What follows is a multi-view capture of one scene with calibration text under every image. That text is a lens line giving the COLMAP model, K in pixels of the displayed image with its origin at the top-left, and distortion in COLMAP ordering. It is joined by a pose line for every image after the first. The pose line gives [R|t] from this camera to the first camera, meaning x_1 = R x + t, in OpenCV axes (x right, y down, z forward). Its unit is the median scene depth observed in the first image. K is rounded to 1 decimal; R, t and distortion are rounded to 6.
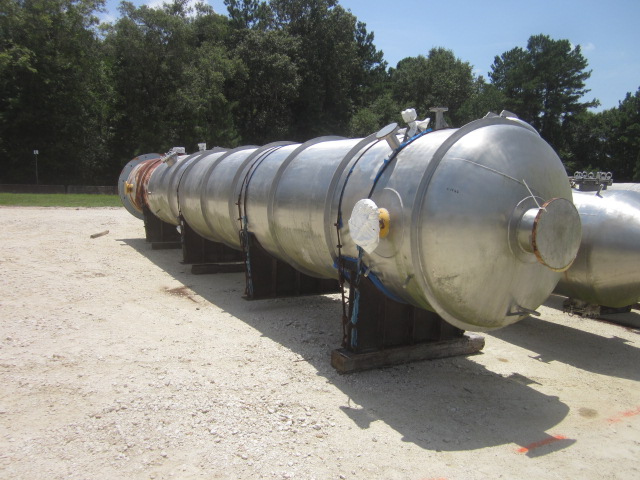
lens RADIAL K [[537.2, 0, 319.2], [0, 537.2, 238.4], [0, 0, 1]] dist [-0.038784, 0.013127]
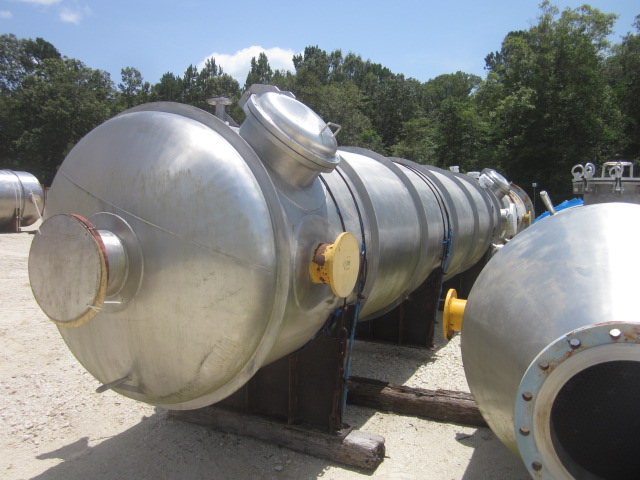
lens RADIAL K [[537.2, 0, 321.2], [0, 537.2, 241.3], [0, 0, 1]] dist [-0.038784, 0.013127]
pose [[0.554435, 0.035717, -0.831460, 0.108334], [-0.081927, 0.996568, -0.011821, -0.005514], [0.828185, 0.074673, 0.555458, 0.083124]]
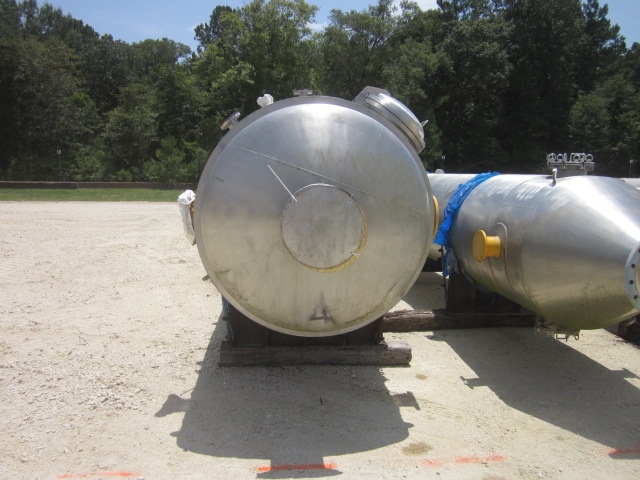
lens RADIAL K [[537.2, 0, 320.4], [0, 537.2, 239.6], [0, 0, 1]] dist [-0.038784, 0.013127]
pose [[0.908549, 0.027842, -0.416849, 0.074562], [-0.024670, 0.999611, 0.012996, -0.000013], [0.417048, -0.001524, 0.908883, 0.020298]]
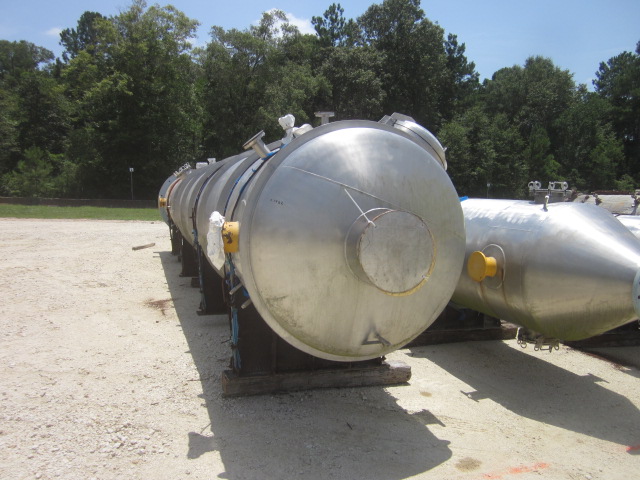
lens RADIAL K [[537.2, 0, 319.9], [0, 537.2, 239.1], [0, 0, 1]] dist [-0.038784, 0.013127]
pose [[0.982455, 0.012453, -0.186082, 0.045215], [-0.017596, 0.999507, -0.026013, -0.000418], [0.185666, 0.028831, 0.982190, 0.011865]]
